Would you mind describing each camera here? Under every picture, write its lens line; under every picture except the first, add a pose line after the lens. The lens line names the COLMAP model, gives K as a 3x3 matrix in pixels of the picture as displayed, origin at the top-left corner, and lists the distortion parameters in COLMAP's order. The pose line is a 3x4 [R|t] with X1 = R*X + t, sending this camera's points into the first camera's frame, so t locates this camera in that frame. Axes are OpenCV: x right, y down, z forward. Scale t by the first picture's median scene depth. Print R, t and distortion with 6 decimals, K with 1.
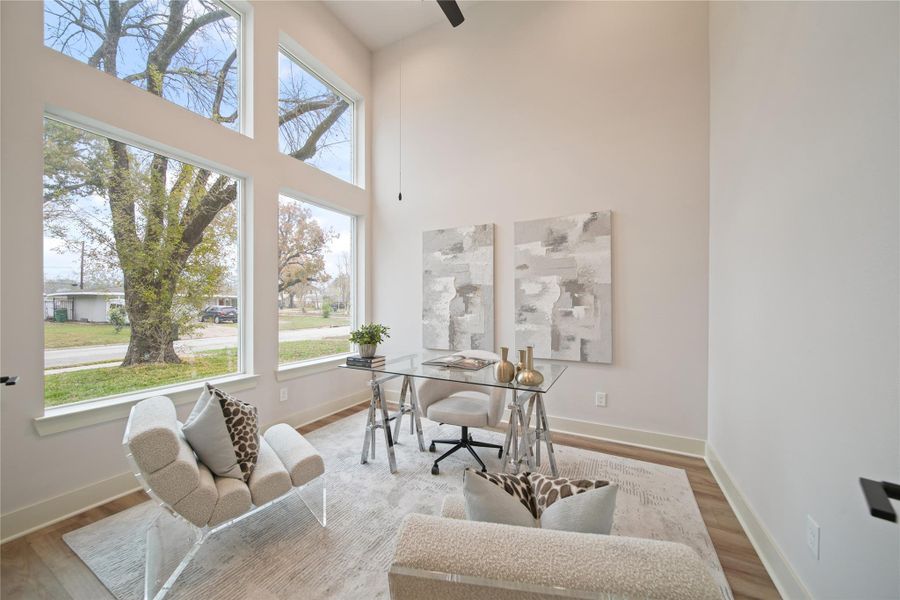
lens RADIAL K [[320.1, 0, 442.9], [0, 320.1, 304.4], [0, 0, 1]] dist [0.000805, -0.000785]
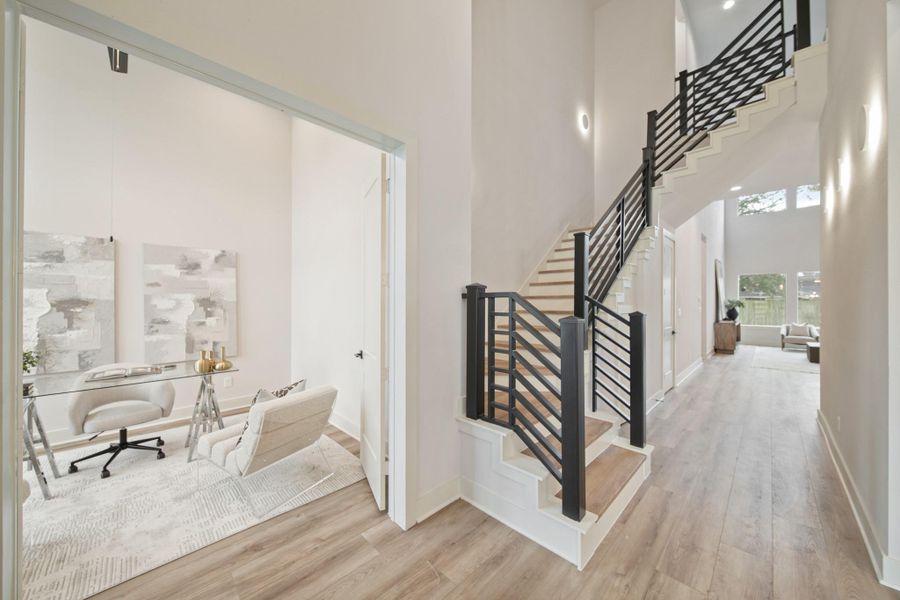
lens RADIAL K [[320.1, 0, 451.2], [0, 320.1, 304.4], [0, 0, 1]] dist [0.000805, -0.000785]
pose [[0.298857, -0.009910, 0.954246, -0.540891], [0.002631, 0.999951, 0.009561, -0.057790], [-0.954294, -0.000347, 0.298869, -0.354334]]
